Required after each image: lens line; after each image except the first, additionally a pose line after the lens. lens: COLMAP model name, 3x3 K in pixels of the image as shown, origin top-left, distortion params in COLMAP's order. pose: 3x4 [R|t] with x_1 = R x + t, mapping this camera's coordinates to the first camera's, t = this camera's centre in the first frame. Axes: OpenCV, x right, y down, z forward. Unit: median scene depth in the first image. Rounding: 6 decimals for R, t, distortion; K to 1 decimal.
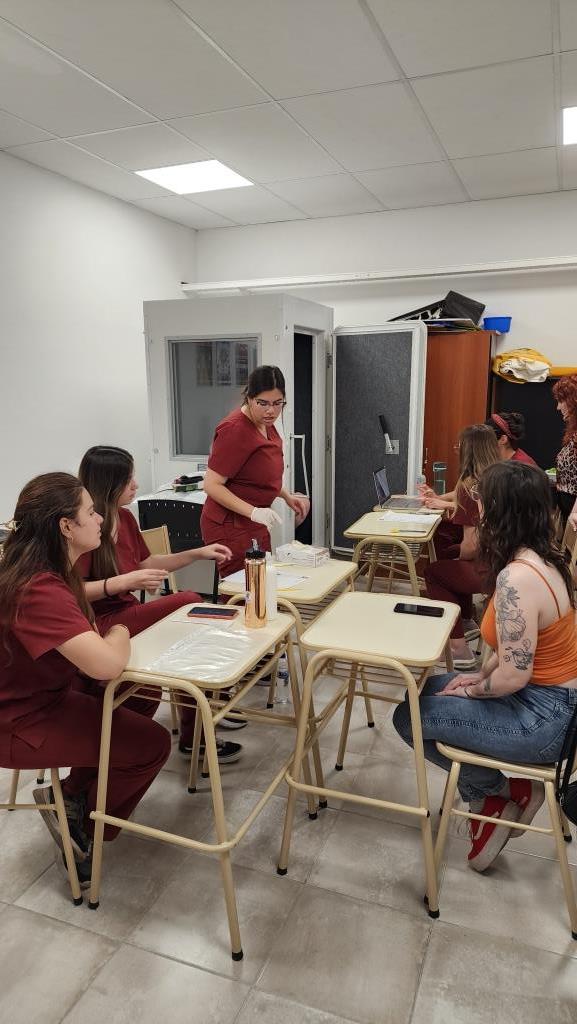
lens RADIAL K [[699.3, 0, 288.5], [0, 699.3, 512.0], [0, 0, 1]] dist [0.105107, -0.000520]
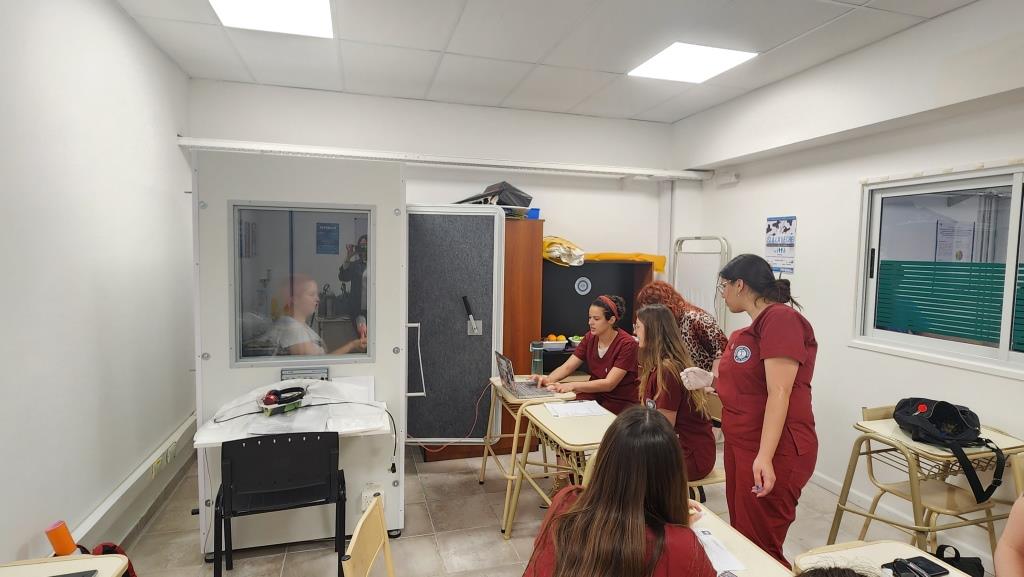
lens RADIAL K [[526.4, 0, 512.0], [0, 526.4, 288.5], [0, 0, 1]] dist [0.027281, 0.000149]
pose [[0.797757, -0.018260, 0.602702, -0.259640], [0.085038, 0.992958, -0.082476, -0.083206], [-0.596952, 0.117048, 0.793692, 0.381807]]
